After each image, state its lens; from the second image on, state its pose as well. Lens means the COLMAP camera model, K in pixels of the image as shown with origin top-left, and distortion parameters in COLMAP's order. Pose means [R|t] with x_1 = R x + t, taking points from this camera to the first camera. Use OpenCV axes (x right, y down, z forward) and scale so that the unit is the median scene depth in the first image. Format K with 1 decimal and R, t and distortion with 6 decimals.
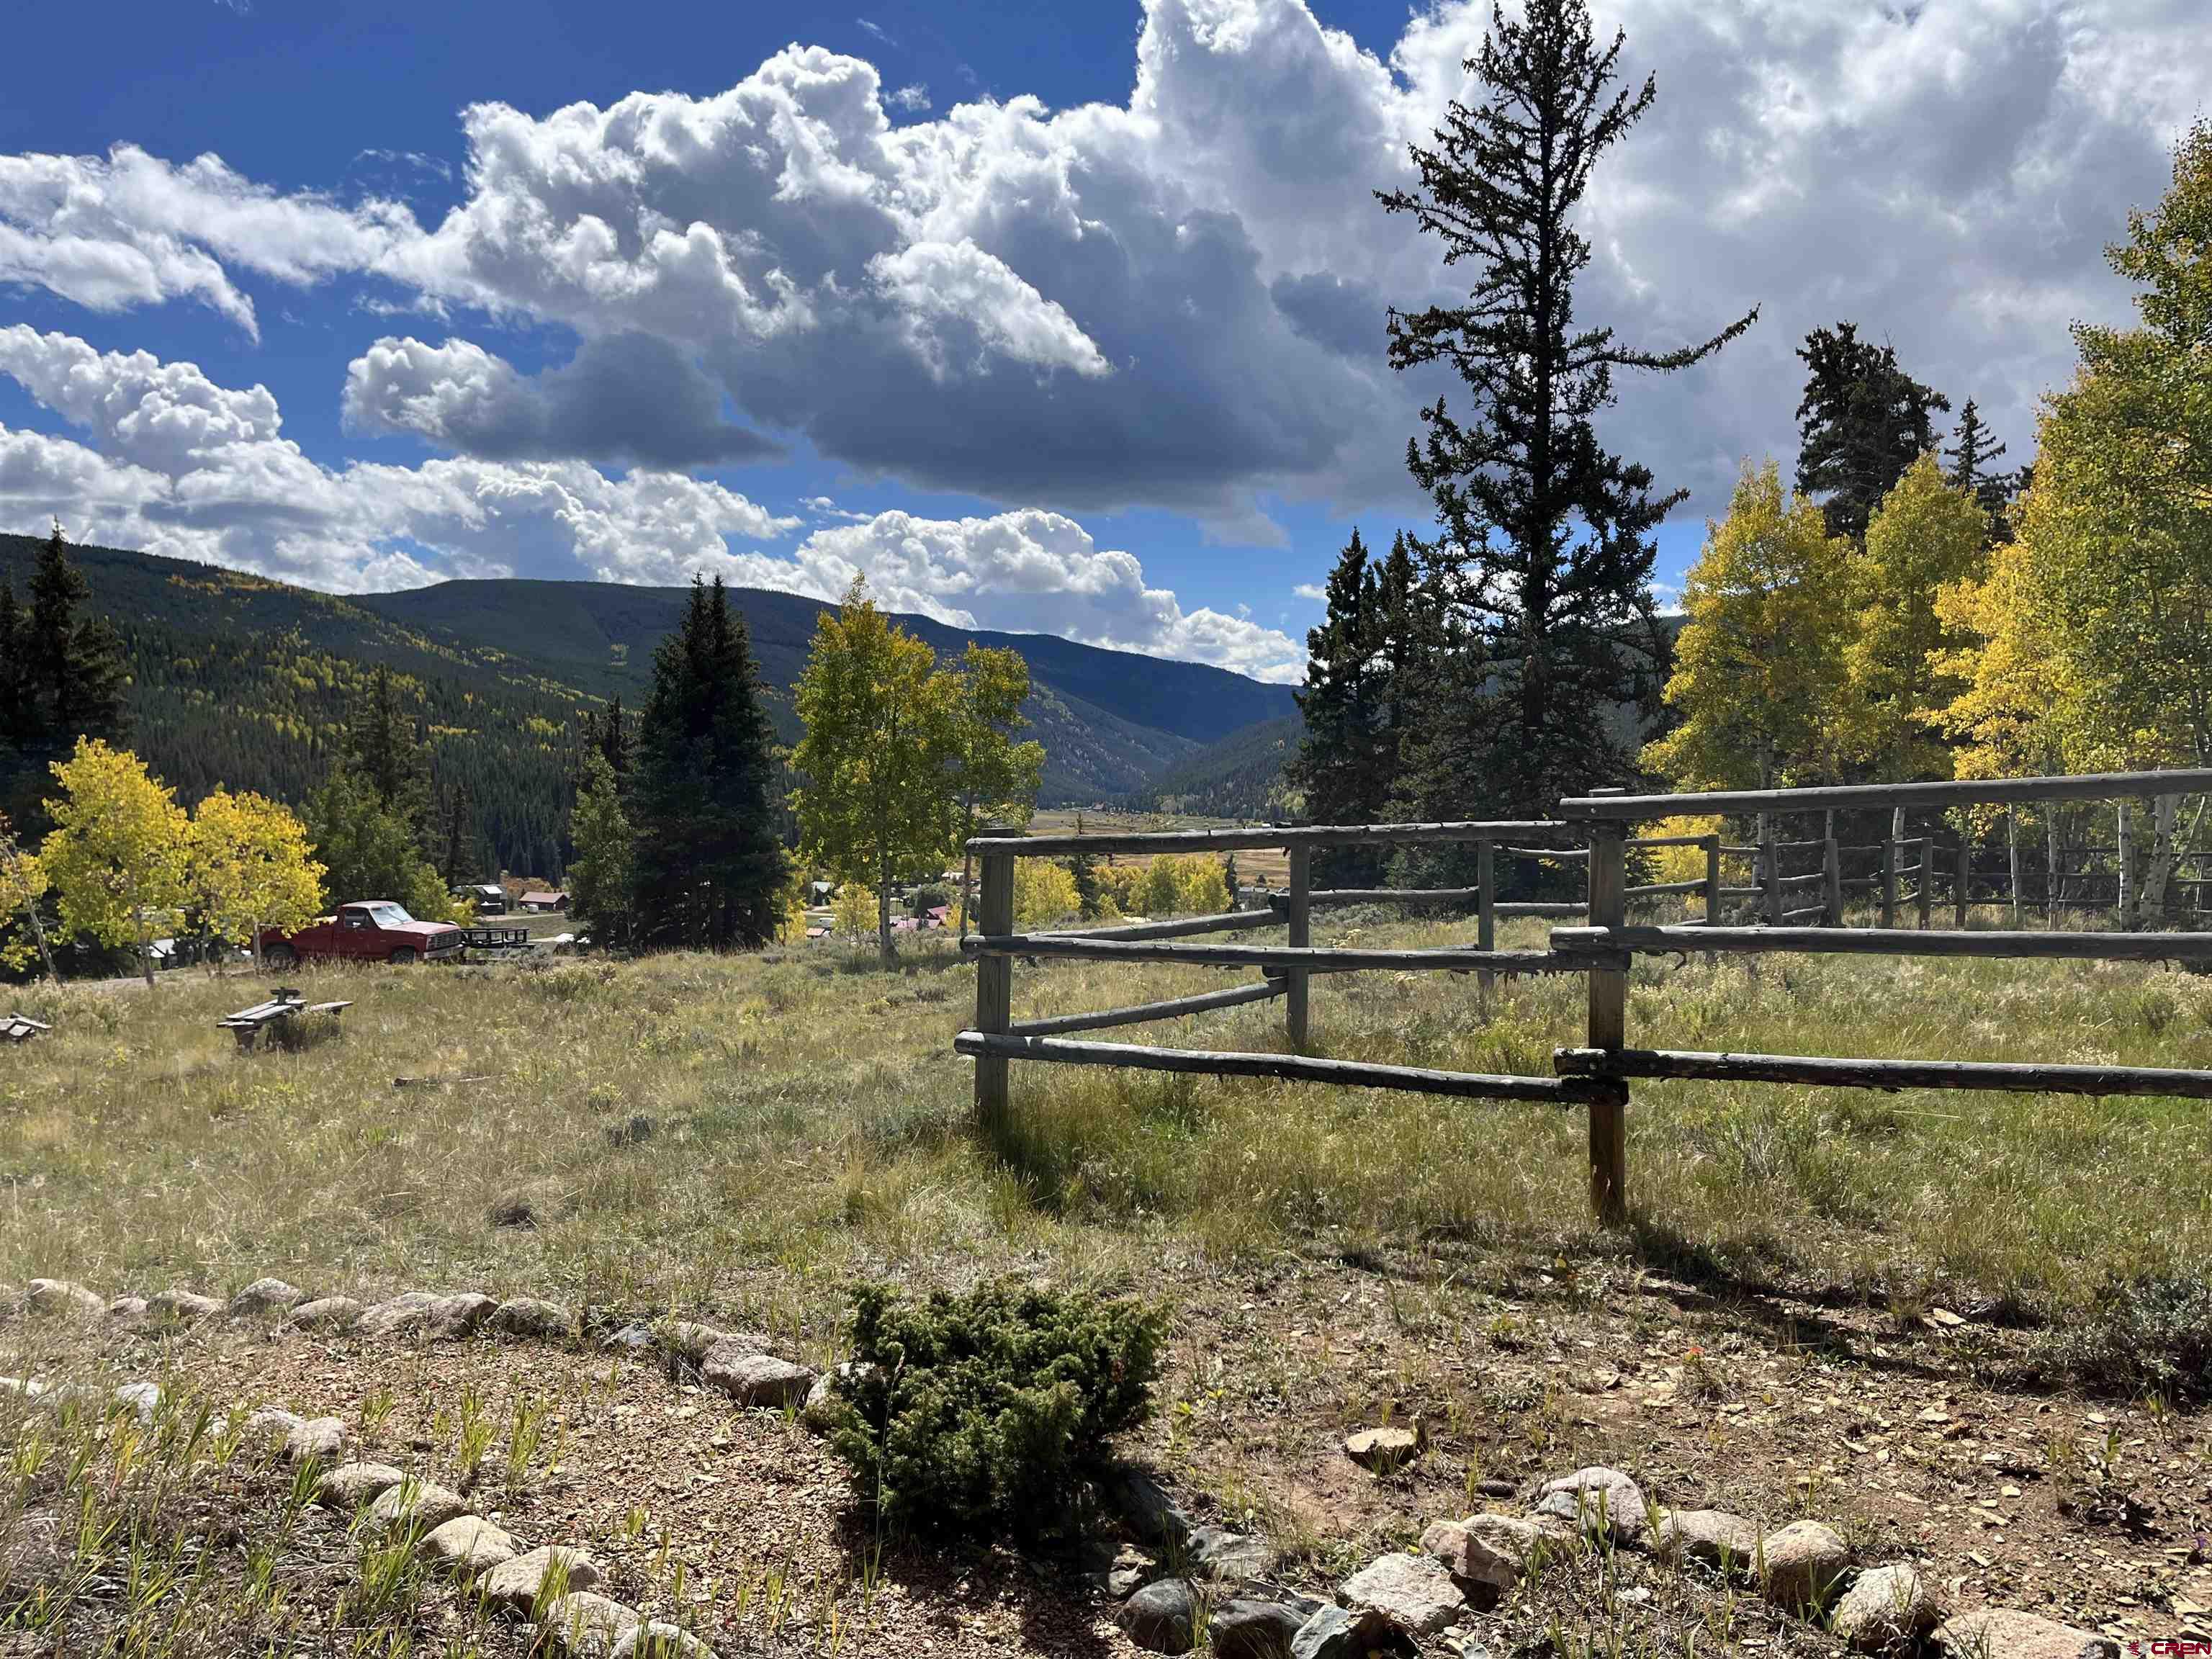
lens RADIAL K [[1678.4, 0, 1094.8], [0, 1678.4, 844.1], [0, 0, 1]] dist [0.043884, -0.094392]
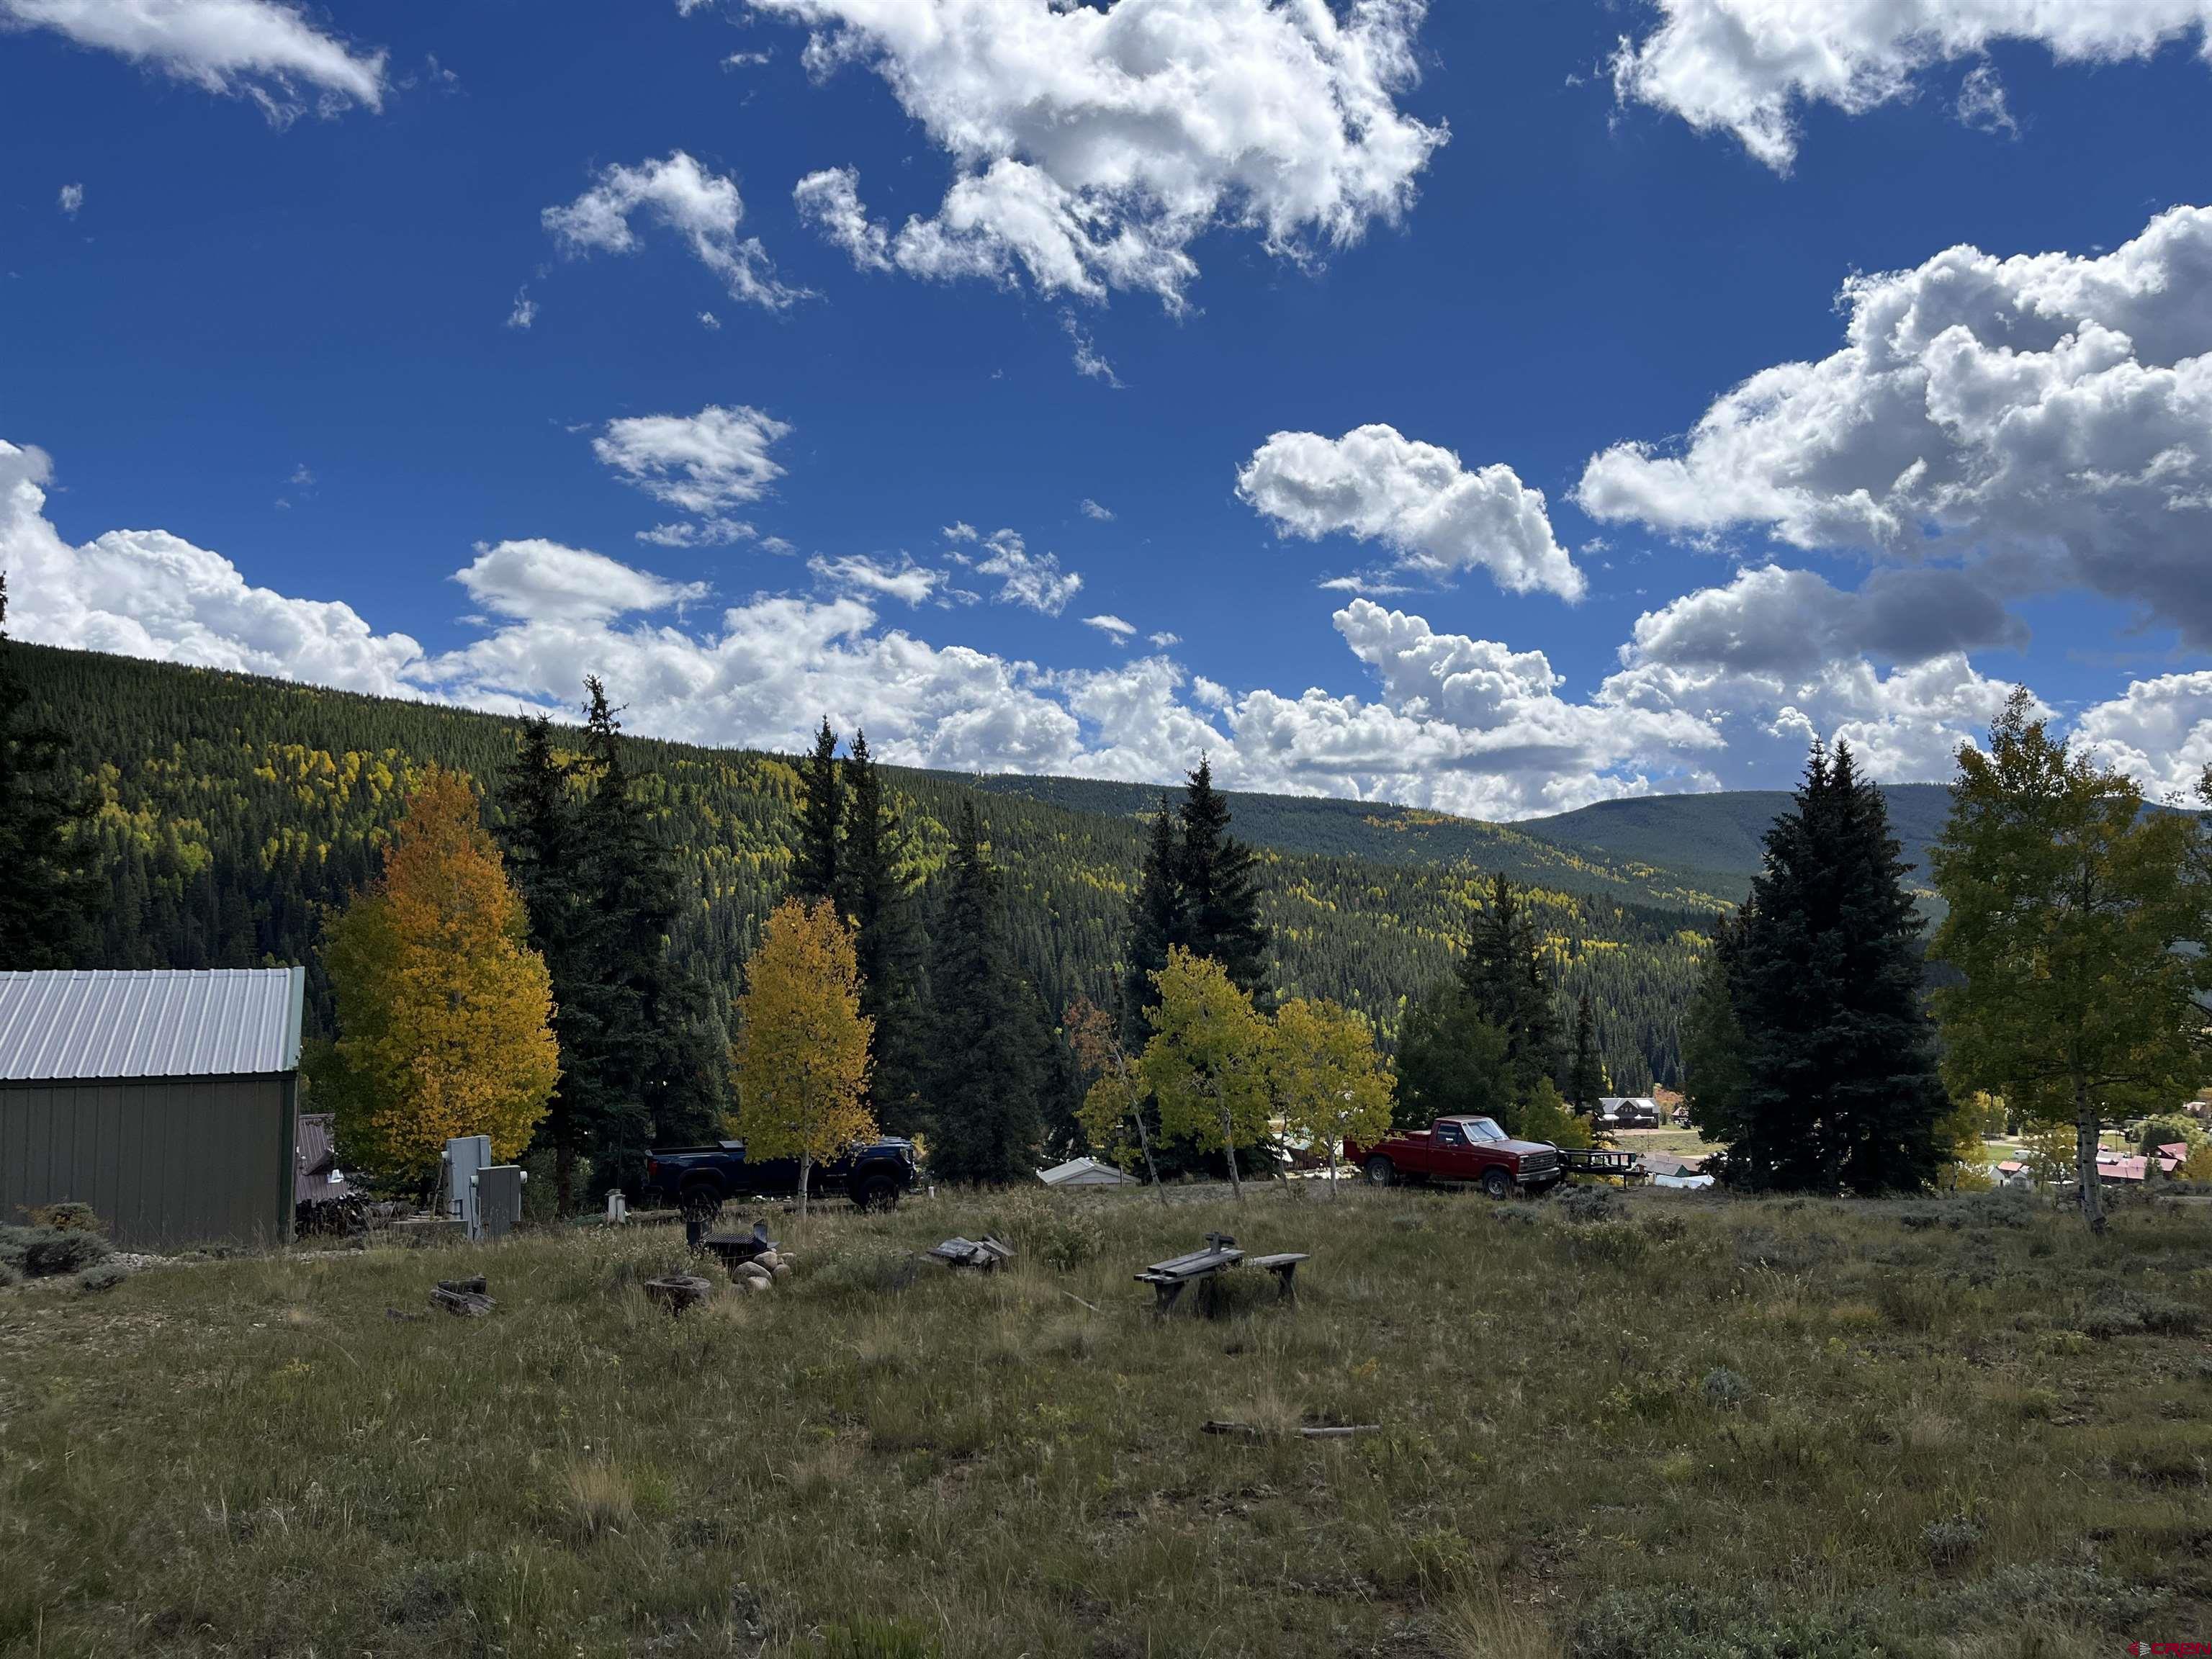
lens RADIAL K [[1678.4, 0, 1094.8], [0, 1678.4, 844.1], [0, 0, 1]] dist [0.043884, -0.094392]
pose [[0.792228, -0.057464, -0.607513, -0.015760], [-0.019416, 0.992679, -0.119215, -0.000902], [0.609916, 0.106241, 0.785312, 0.155372]]
